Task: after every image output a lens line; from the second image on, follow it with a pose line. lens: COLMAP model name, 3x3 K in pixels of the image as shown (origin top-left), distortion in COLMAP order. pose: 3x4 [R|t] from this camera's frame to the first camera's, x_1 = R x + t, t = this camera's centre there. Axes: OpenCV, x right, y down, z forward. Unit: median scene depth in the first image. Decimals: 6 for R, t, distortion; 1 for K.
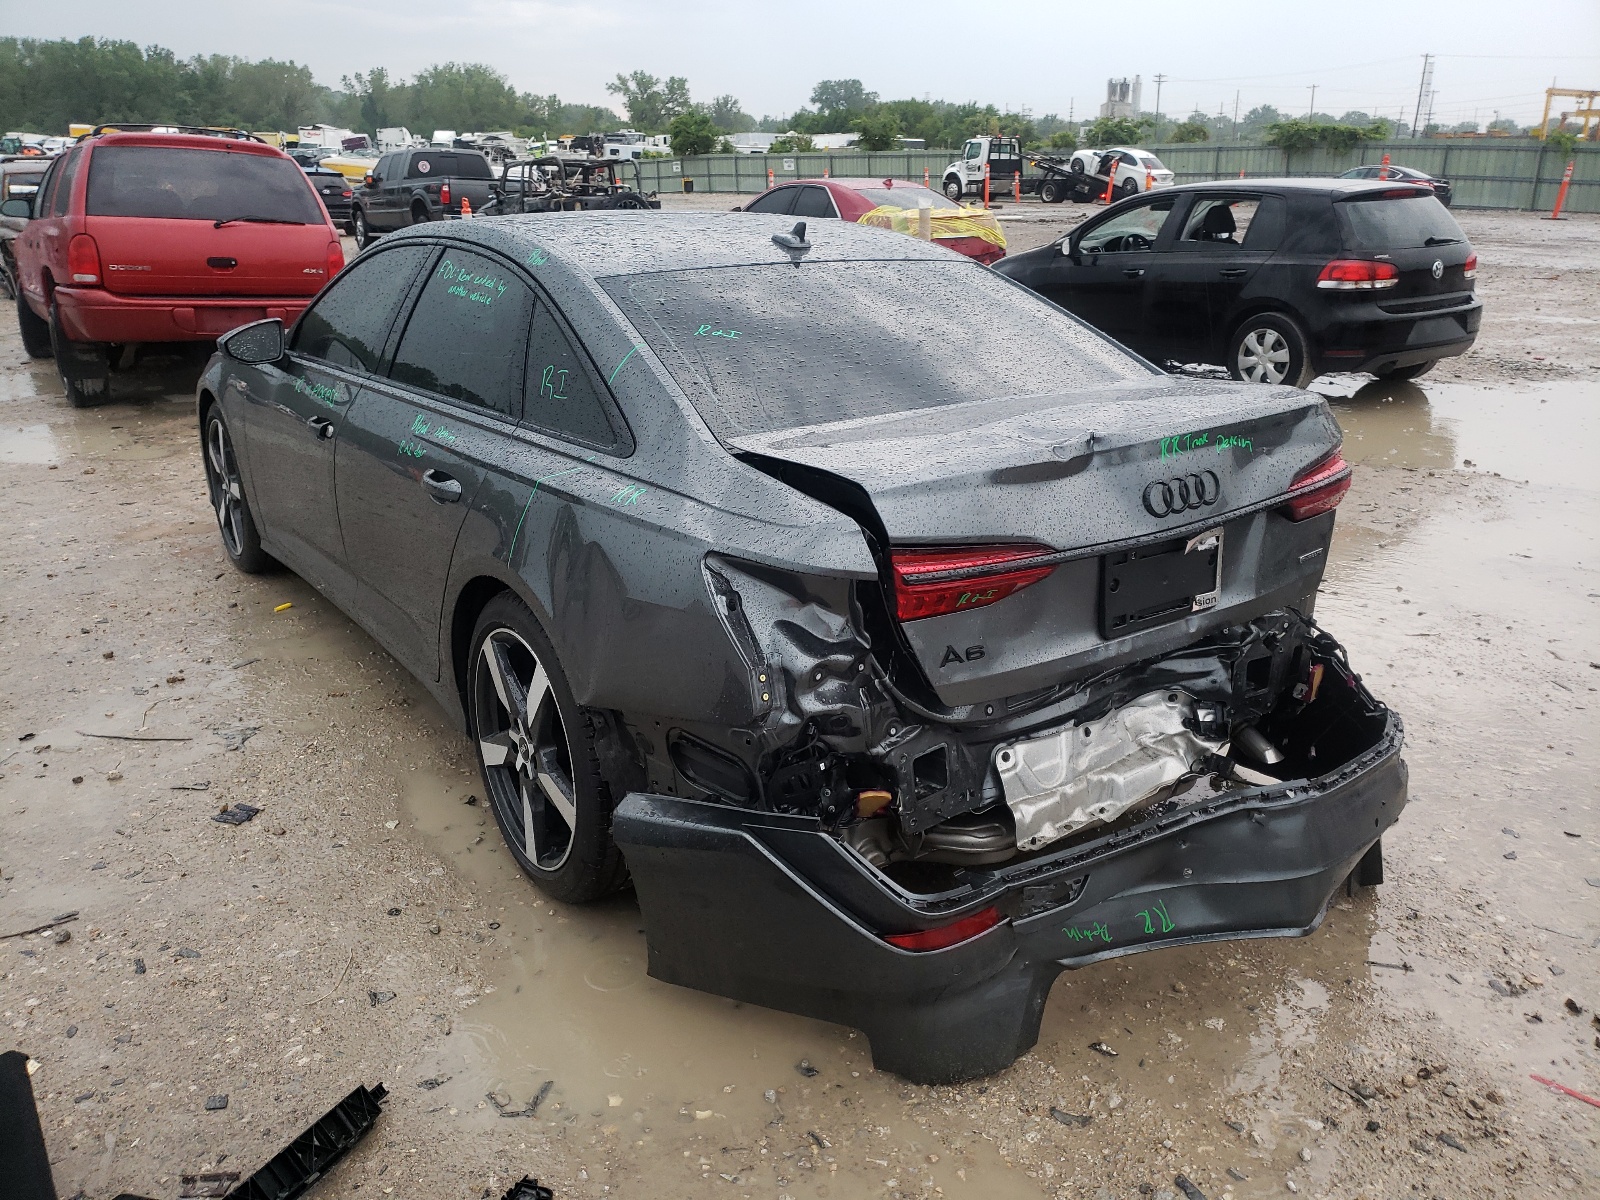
lens RADIAL K [[1214.9, 0, 800.0], [0, 1214.9, 600.0], [0, 0, 1]] dist [0.001781, 0.077780]
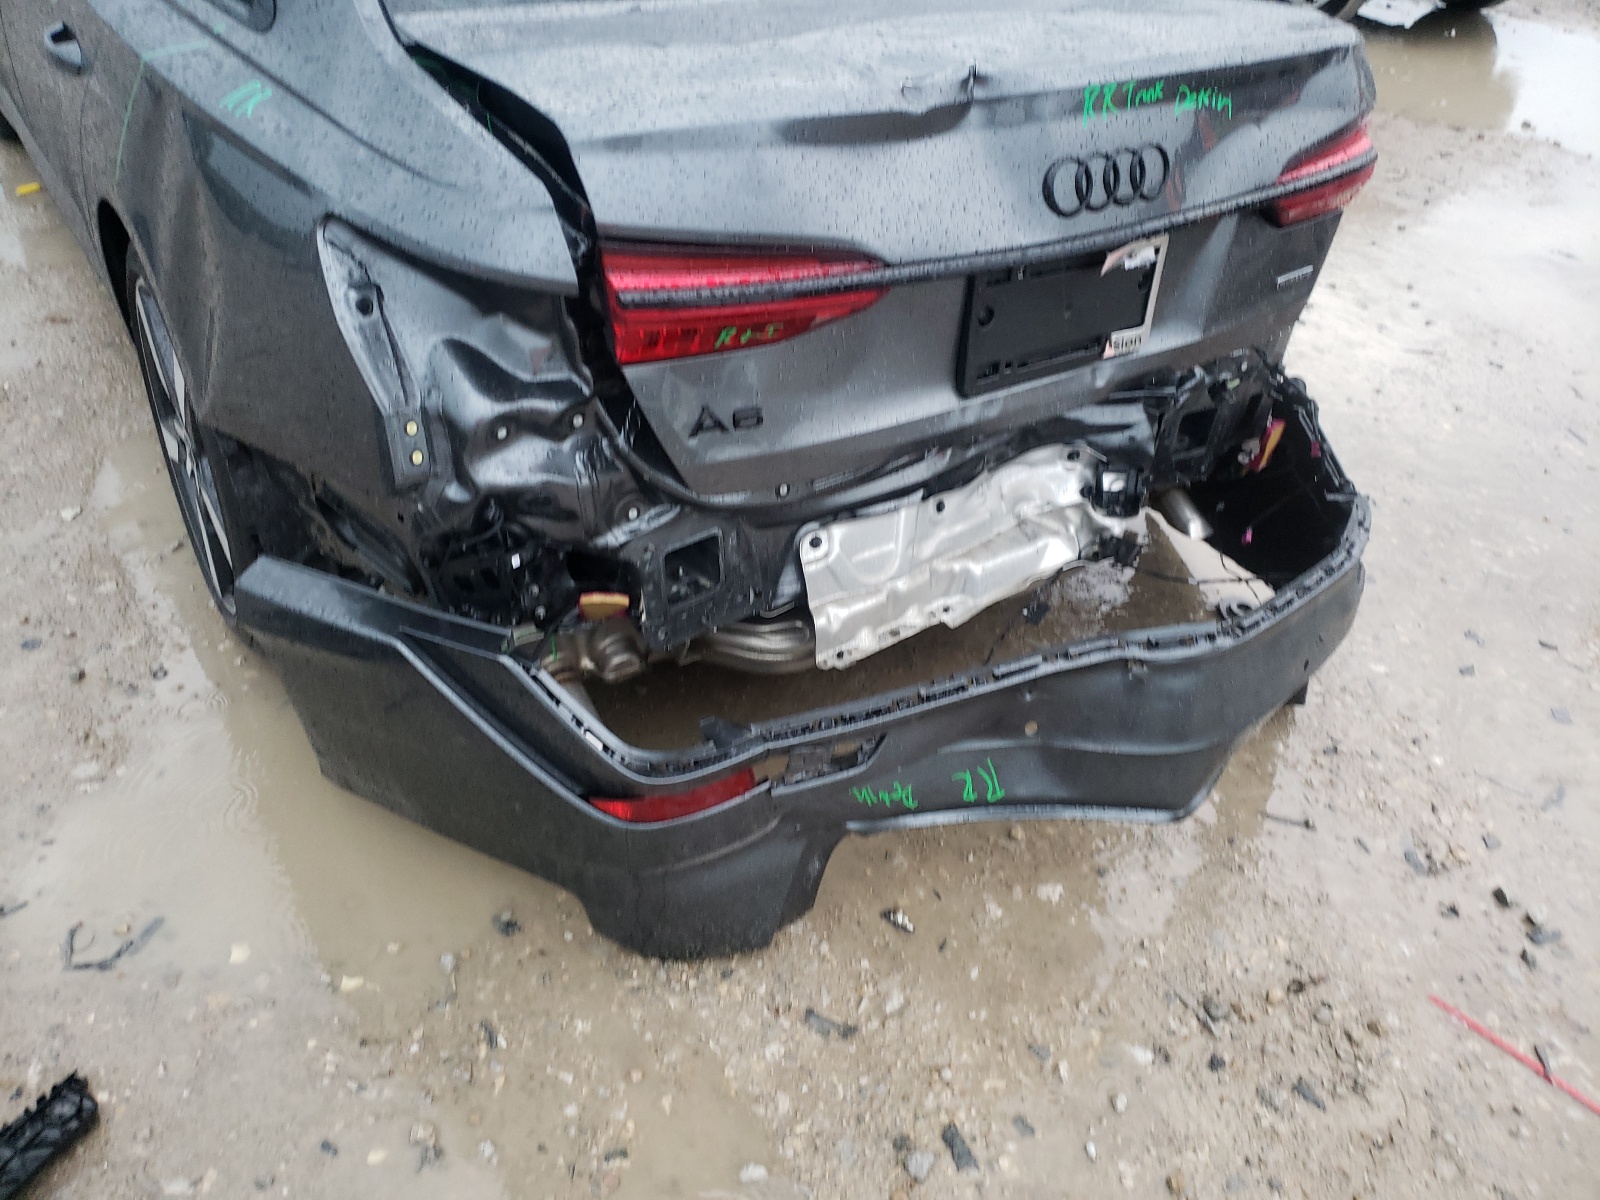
lens RADIAL K [[1217.8, 0, 801.2], [0, 1217.8, 560.6], [0, 0, 1]] dist [0.052505, -0.010980]
pose [[0.996455, 0.077884, 0.031820, 0.147473], [-0.083646, 0.957752, 0.275162, -0.059499], [-0.009045, -0.276848, 0.960871, 0.323631]]
